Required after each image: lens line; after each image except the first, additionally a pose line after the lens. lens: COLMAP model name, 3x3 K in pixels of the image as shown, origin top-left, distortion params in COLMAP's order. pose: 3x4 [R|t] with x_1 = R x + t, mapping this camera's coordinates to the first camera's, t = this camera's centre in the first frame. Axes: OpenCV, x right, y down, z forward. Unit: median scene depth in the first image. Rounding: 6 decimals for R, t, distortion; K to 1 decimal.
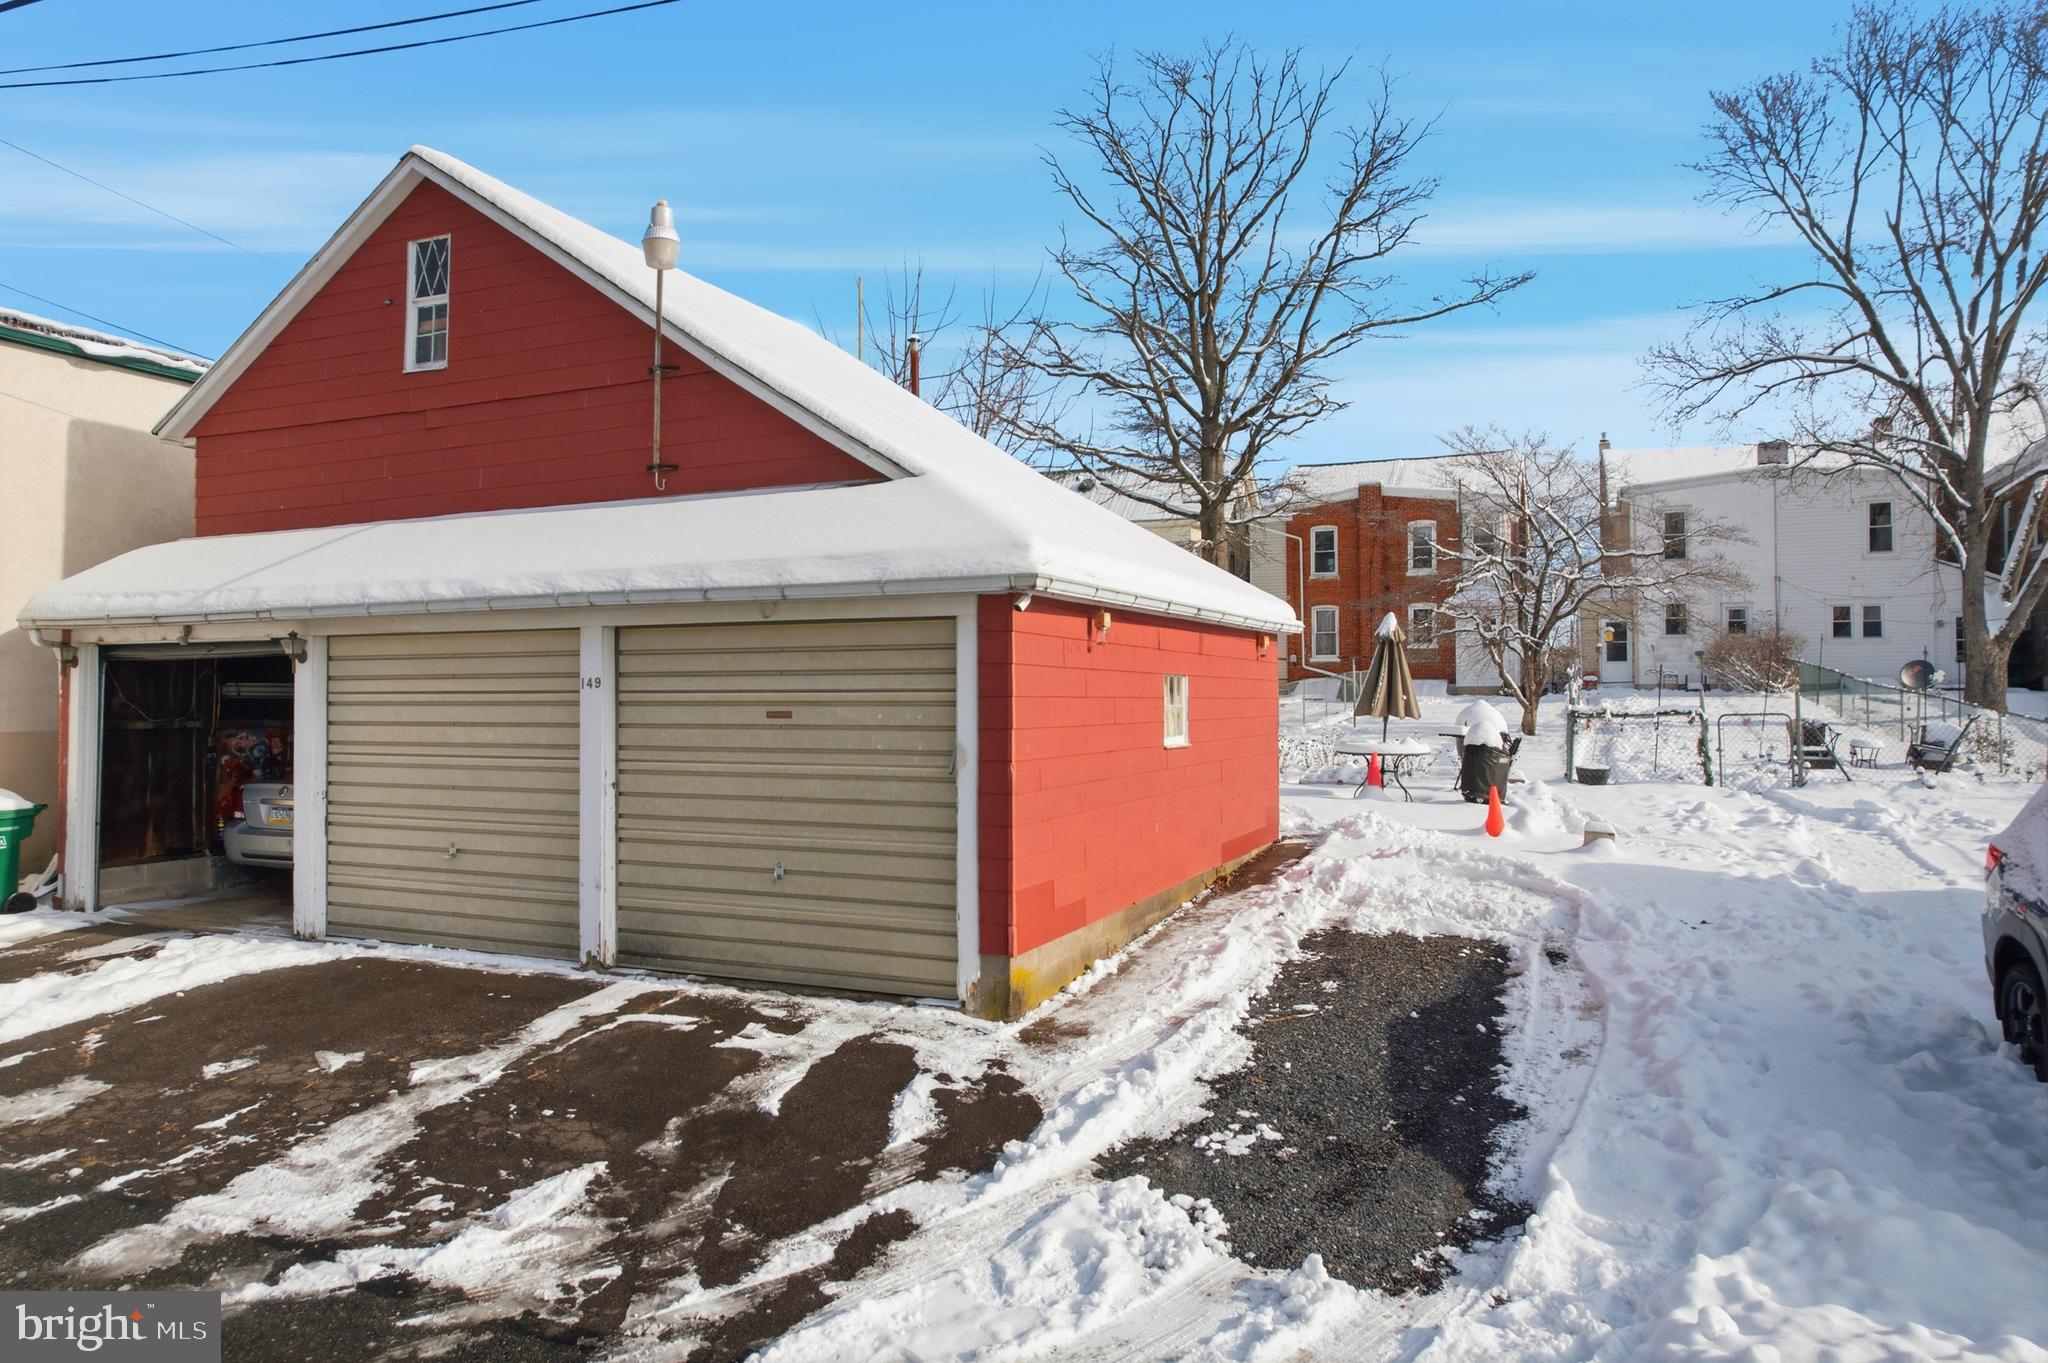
lens RADIAL K [[1307.6, 0, 1019.9], [0, 1307.6, 679.9], [0, 0, 1]] dist [-0.069093, 0.056918]
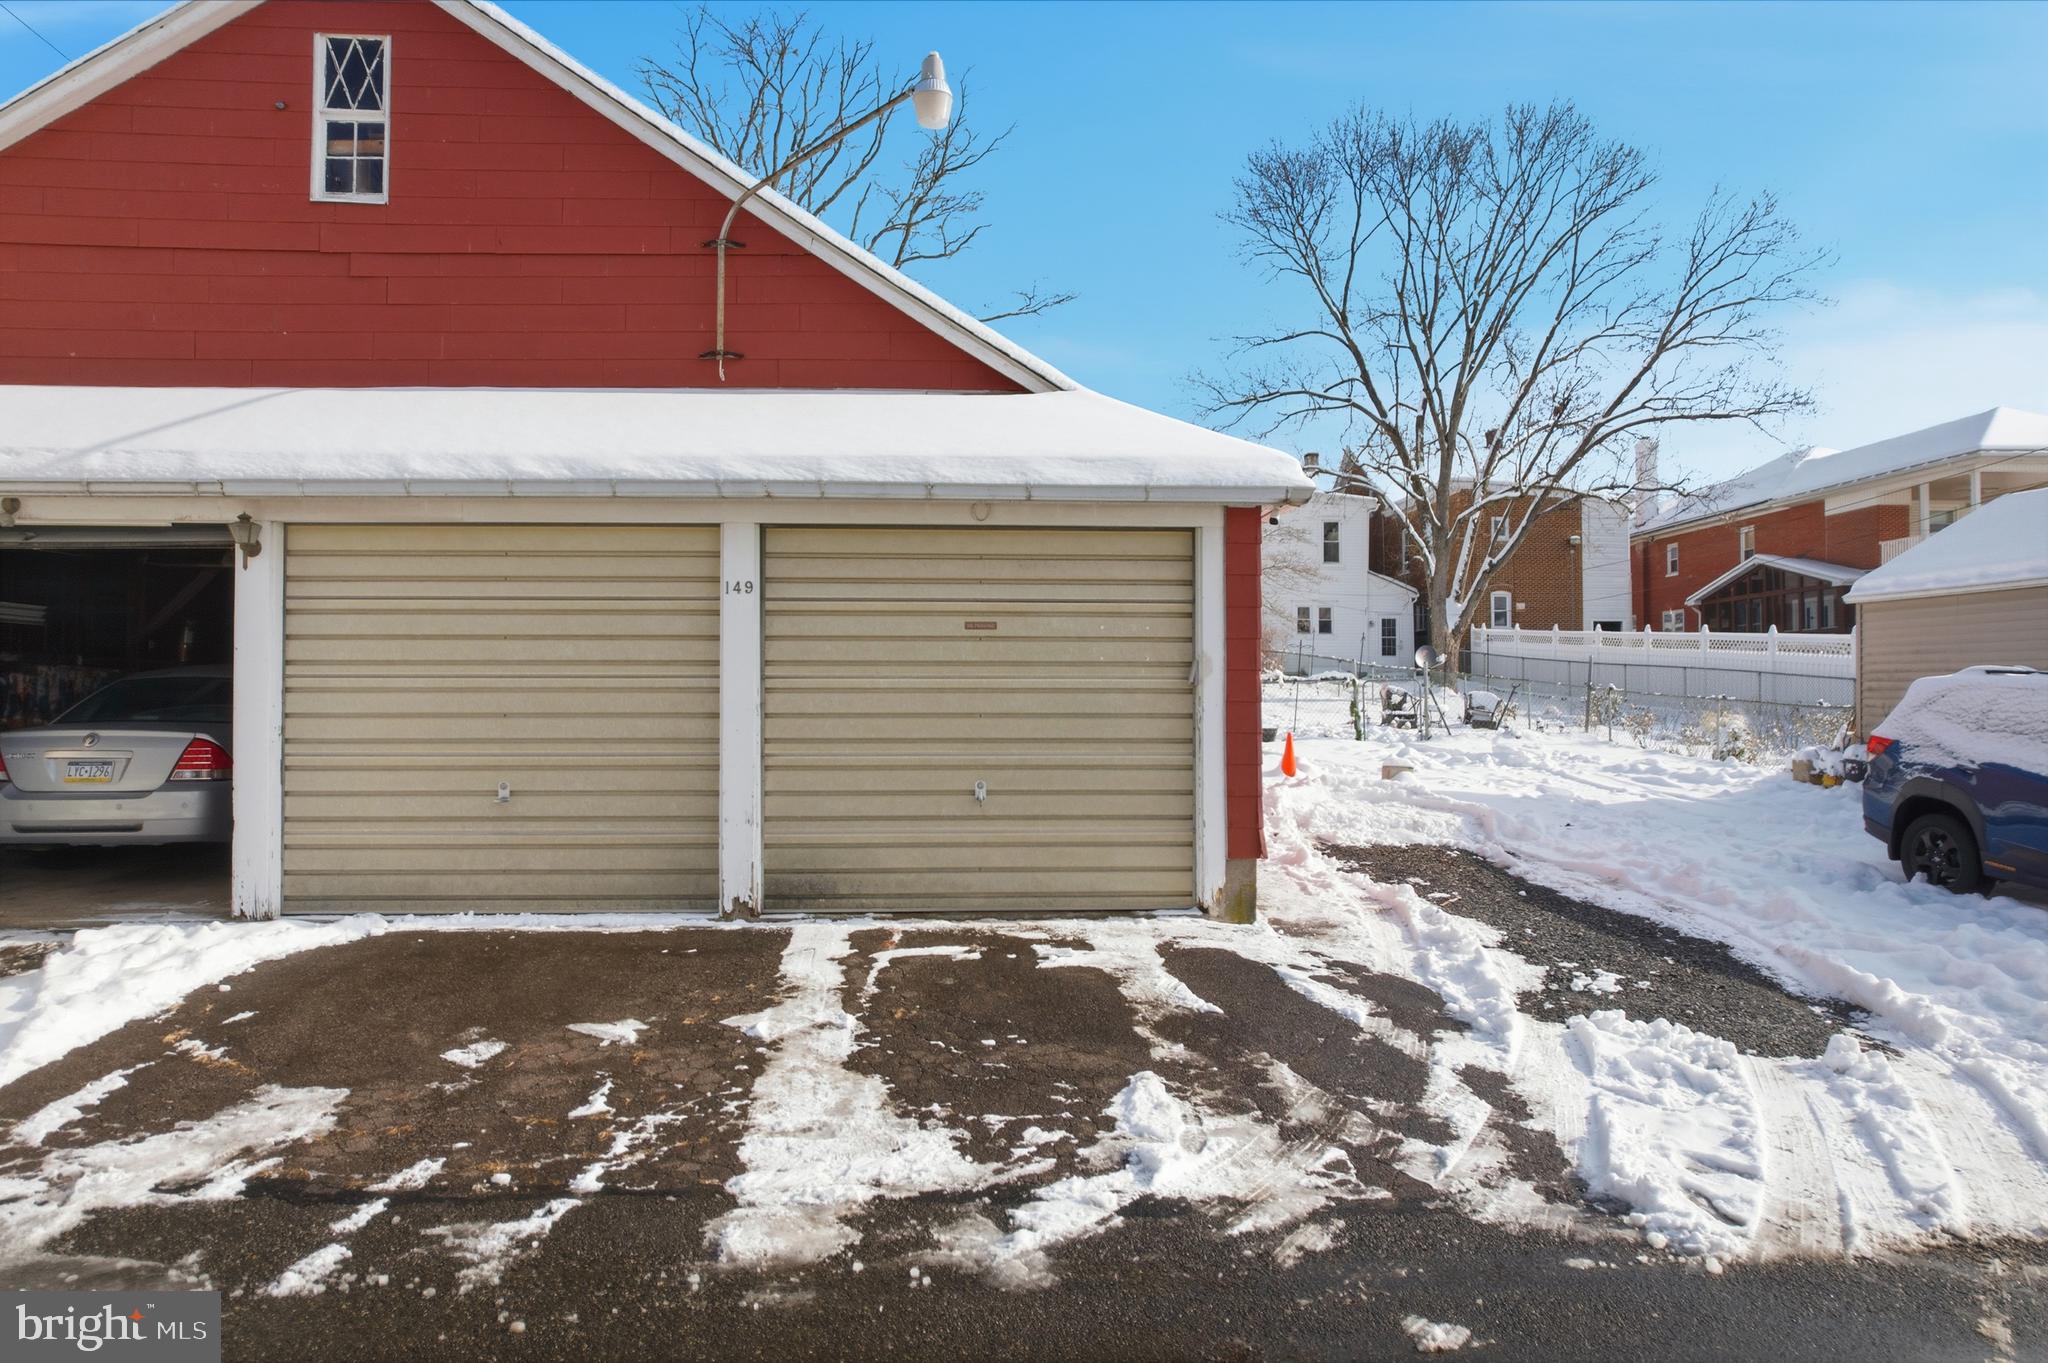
lens RADIAL K [[1307.6, 0, 1018.3], [0, 1307.6, 679.6], [0, 0, 1]] dist [-0.069093, 0.056918]
pose [[0.896989, 0.009297, 0.441955, -0.484813], [-0.009159, 0.999955, -0.002447, 0.057005], [-0.441958, -0.001853, 0.897034, 0.122684]]
